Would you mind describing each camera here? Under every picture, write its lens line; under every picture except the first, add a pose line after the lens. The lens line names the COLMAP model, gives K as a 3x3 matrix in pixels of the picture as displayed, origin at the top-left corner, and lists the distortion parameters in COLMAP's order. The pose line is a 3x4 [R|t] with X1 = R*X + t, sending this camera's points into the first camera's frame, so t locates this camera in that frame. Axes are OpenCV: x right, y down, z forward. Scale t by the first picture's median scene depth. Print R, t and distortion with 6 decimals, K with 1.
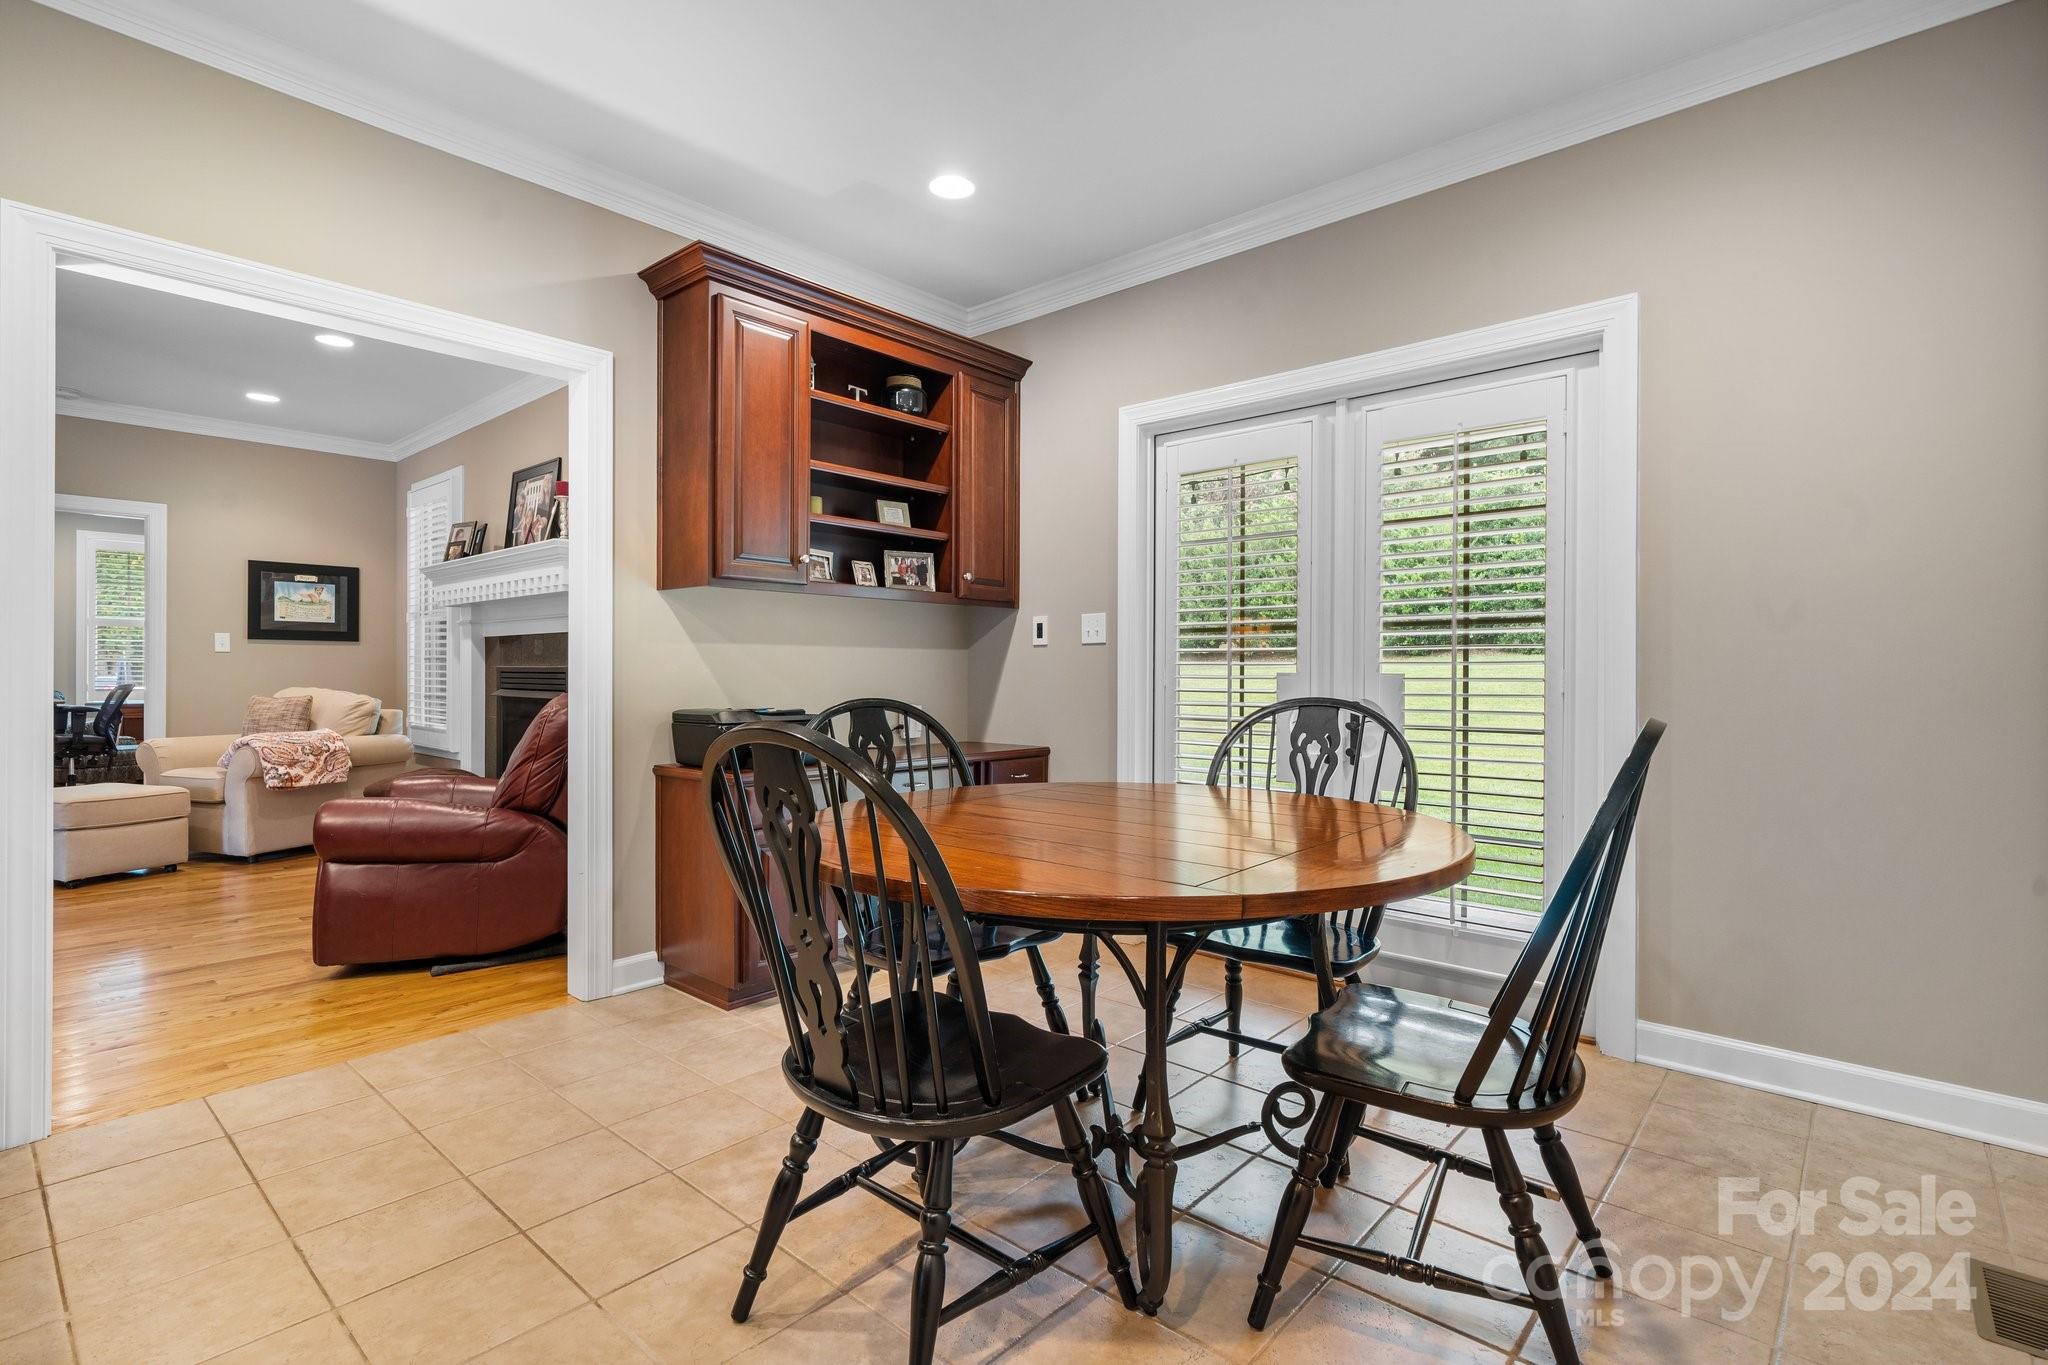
lens RADIAL K [[961.2, 0, 958.9], [0, 961.2, 675.5], [0, 0, 1]] dist [0.000262, 0.000090]
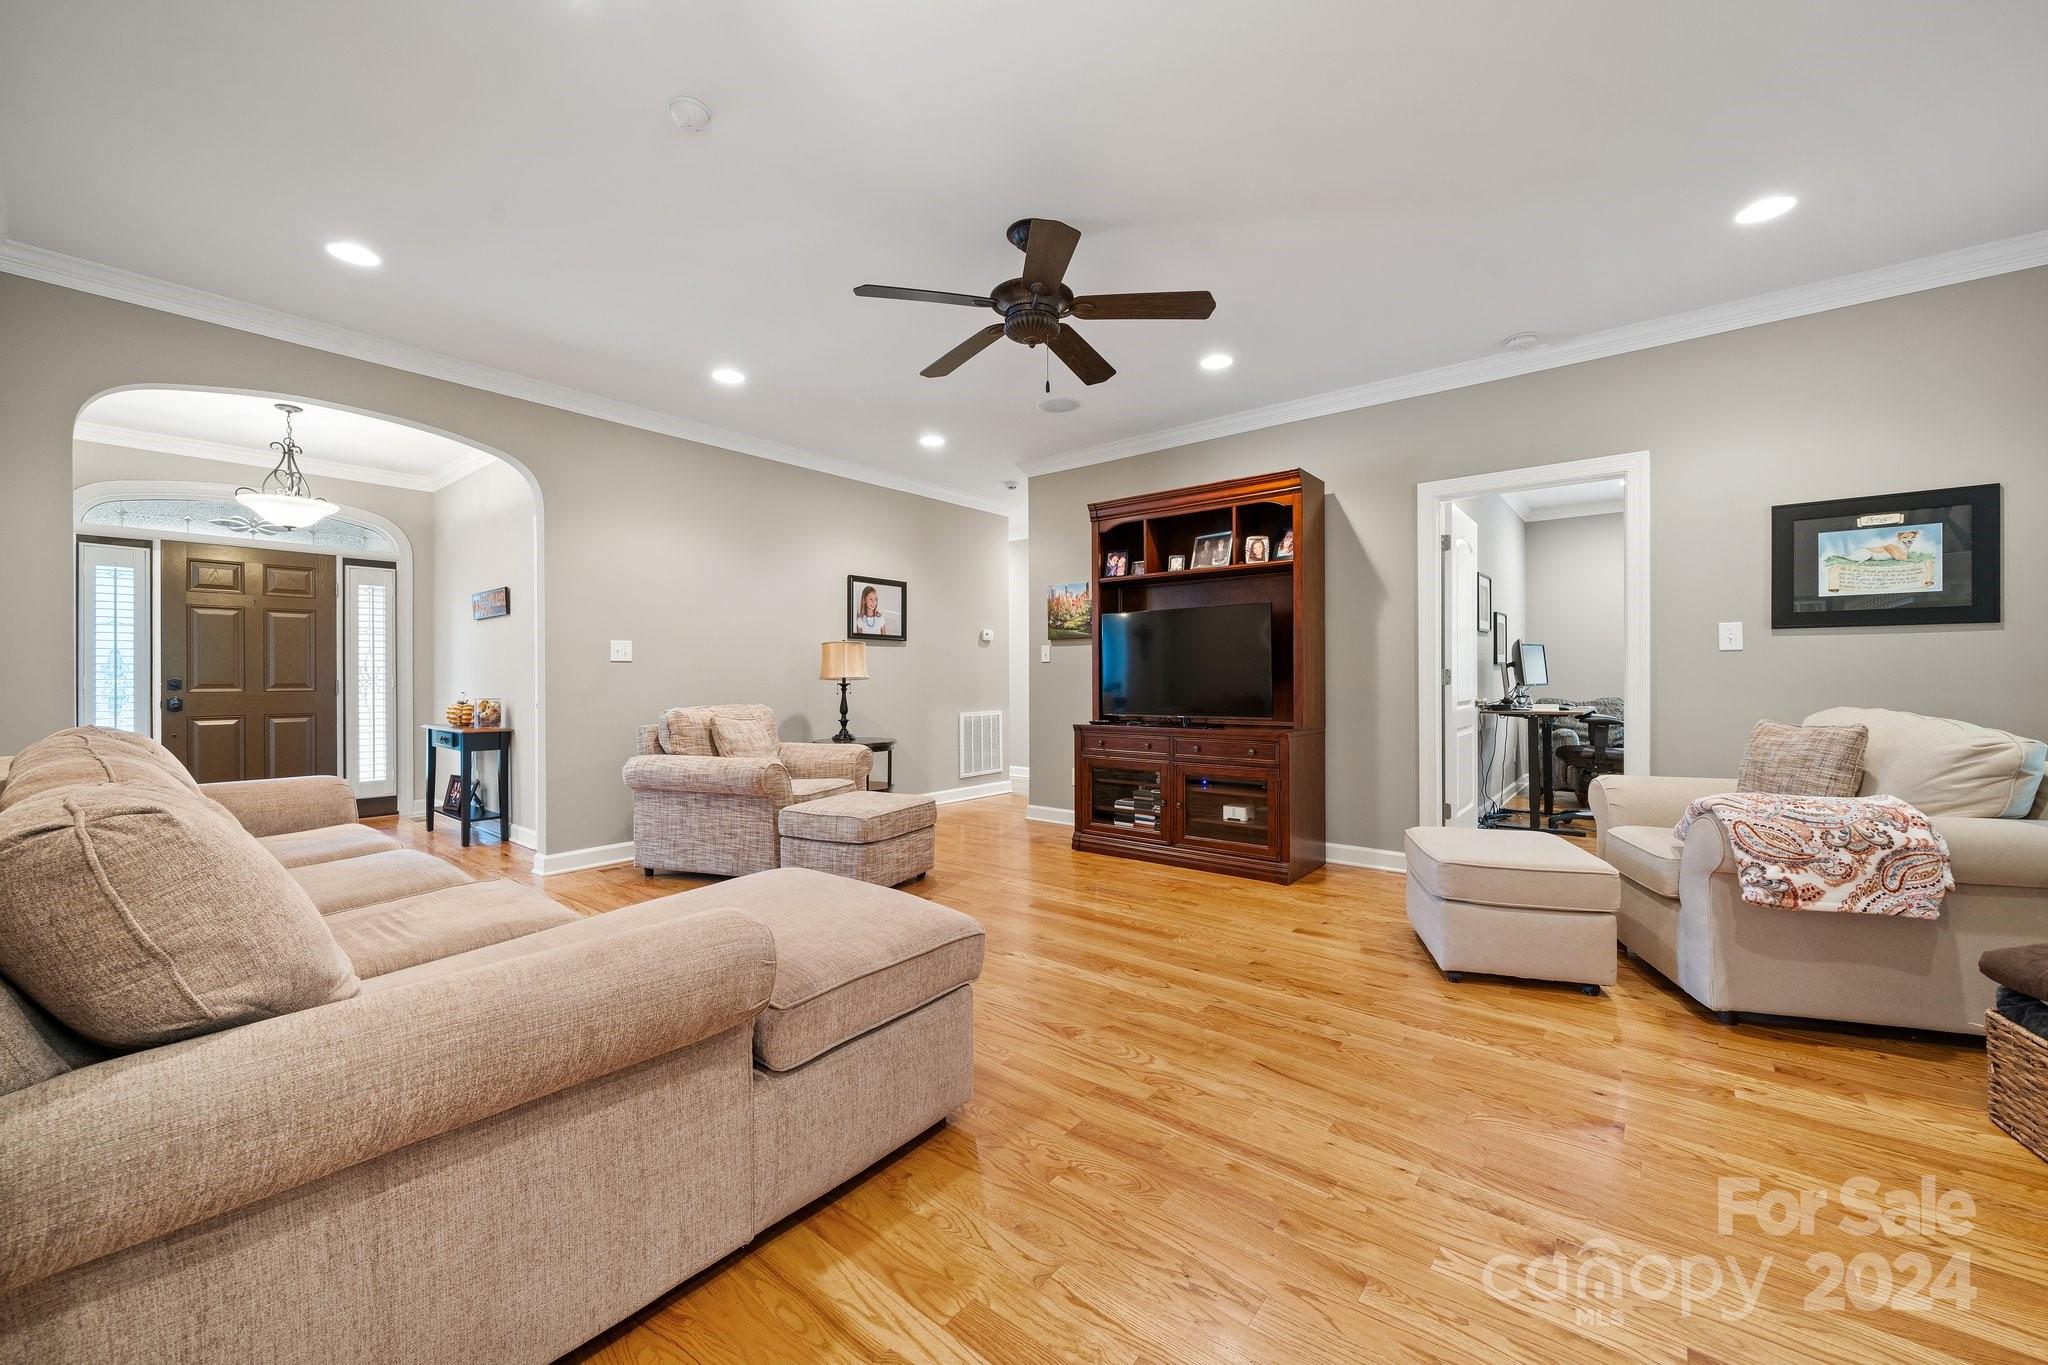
lens RADIAL K [[785.7, 0, 1035.8], [0, 785.7, 677.2], [0, 0, 1]] dist [-0.011727, -0.000019]
pose [[0.085490, -0.003434, -0.996333, -0.287788], [-0.001138, 0.999993, -0.003545, -0.003332], [0.996338, 0.001437, 0.085485, 0.507613]]
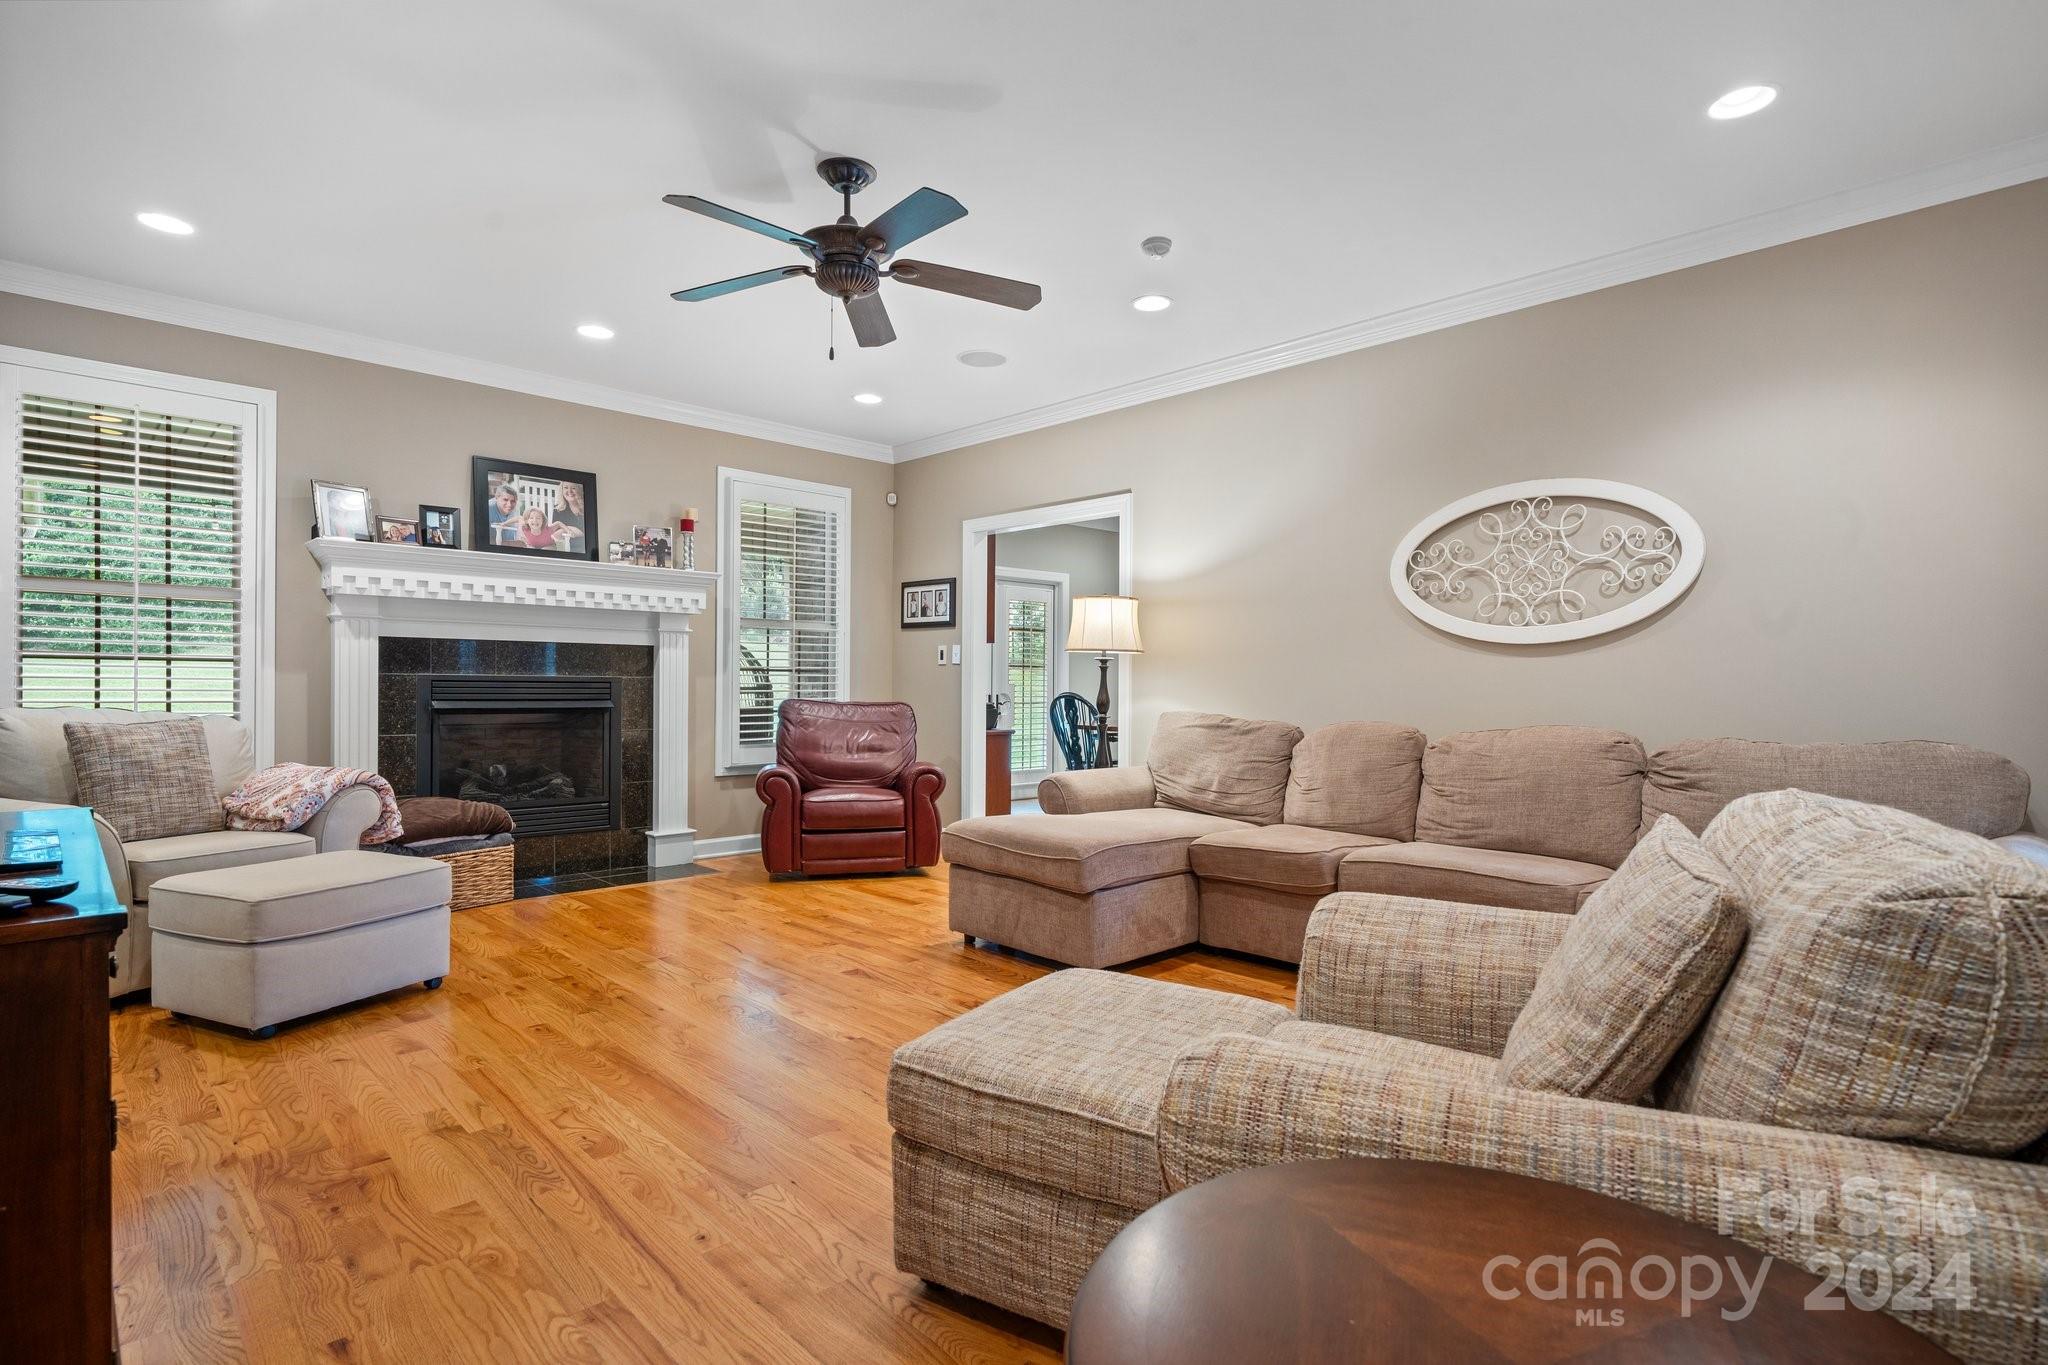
lens RADIAL K [[1011.3, 0, 1012.2], [0, 1011.3, 673.8], [0, 0, 1]] dist [0.000865, 0.000246]
pose [[0.058009, 0.006412, 0.998295, -1.295313], [-0.002980, 0.999976, -0.006250, -0.004866], [-0.998312, -0.002612, 0.058026, 0.426405]]
